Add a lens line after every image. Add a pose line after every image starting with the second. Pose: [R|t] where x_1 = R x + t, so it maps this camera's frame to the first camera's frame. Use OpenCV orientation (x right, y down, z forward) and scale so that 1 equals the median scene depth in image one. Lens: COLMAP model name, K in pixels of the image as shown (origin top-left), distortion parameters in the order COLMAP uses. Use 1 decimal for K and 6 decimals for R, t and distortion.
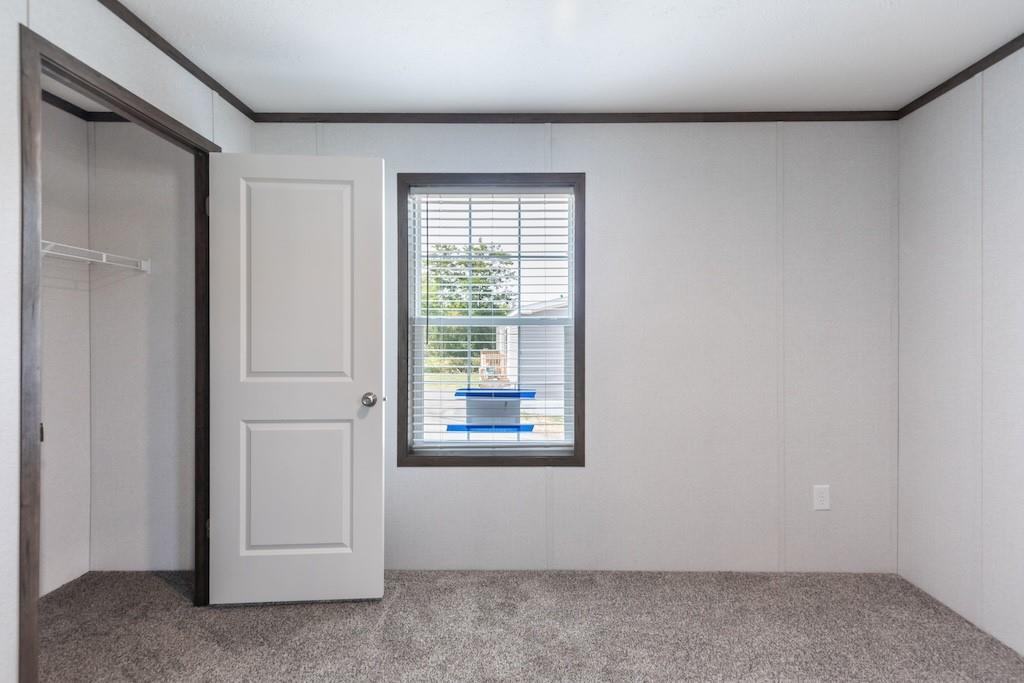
lens RADIAL K [[489.5, 0, 539.2], [0, 489.5, 341.6], [0, 0, 1]] dist [0.001554, 0.001041]
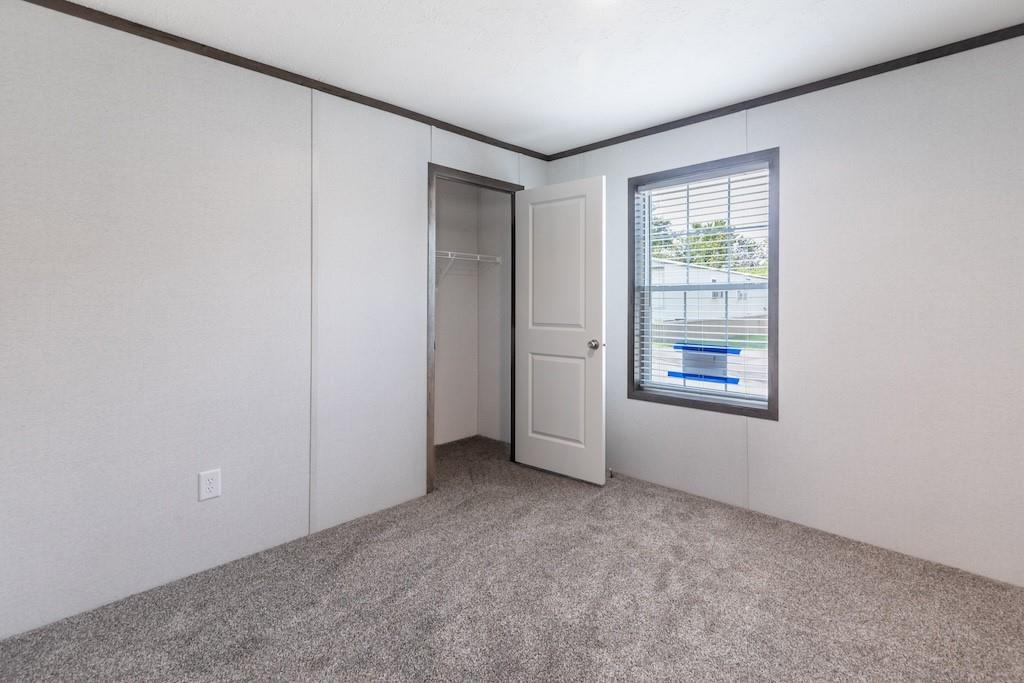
lens RADIAL K [[490.4, 0, 513.9], [0, 490.4, 300.0], [0, 0, 1]] dist [0.000613, 0.000098]
pose [[0.710855, -0.007333, -0.703300, 0.457659], [-0.001827, 0.999923, -0.012273, 0.005451], [0.703336, 0.010009, 0.710787, -0.179532]]
